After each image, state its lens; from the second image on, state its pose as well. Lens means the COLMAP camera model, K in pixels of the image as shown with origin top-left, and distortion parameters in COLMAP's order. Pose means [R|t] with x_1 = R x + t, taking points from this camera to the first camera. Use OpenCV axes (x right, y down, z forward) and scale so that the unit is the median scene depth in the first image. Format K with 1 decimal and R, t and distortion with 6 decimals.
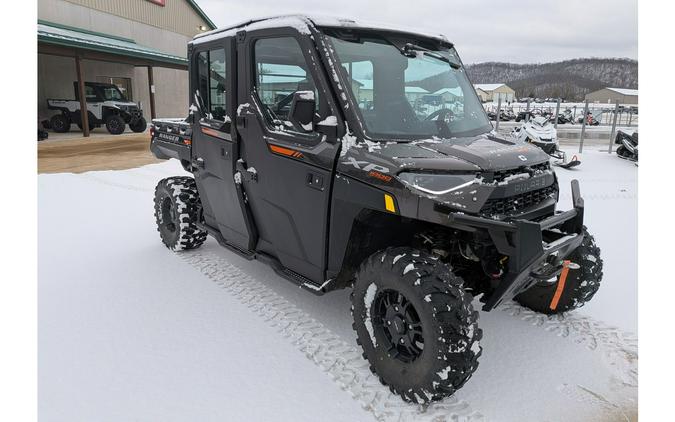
lens RADIAL K [[511.8, 0, 337.5], [0, 511.8, 198.9], [0, 0, 1]] dist [-0.001433, -0.007689]
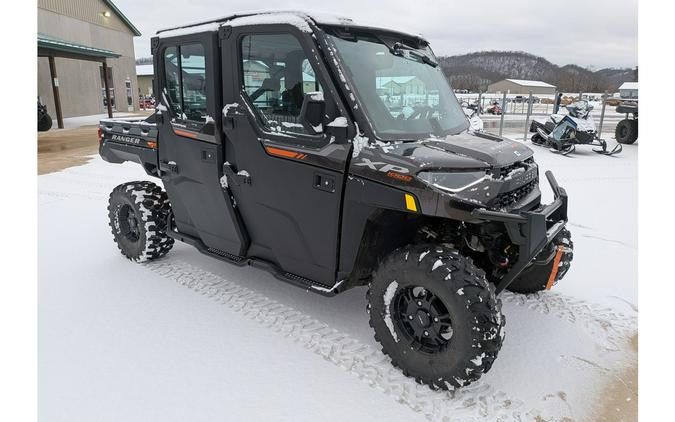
lens RADIAL K [[512.1, 0, 340.2], [0, 512.1, 210.2], [0, 0, 1]] dist [0.000121, -0.006756]
pose [[0.974667, -0.055980, 0.216544, -0.227217], [0.046612, 0.997753, 0.048133, -0.028248], [-0.218751, -0.036820, 0.975086, 0.025172]]
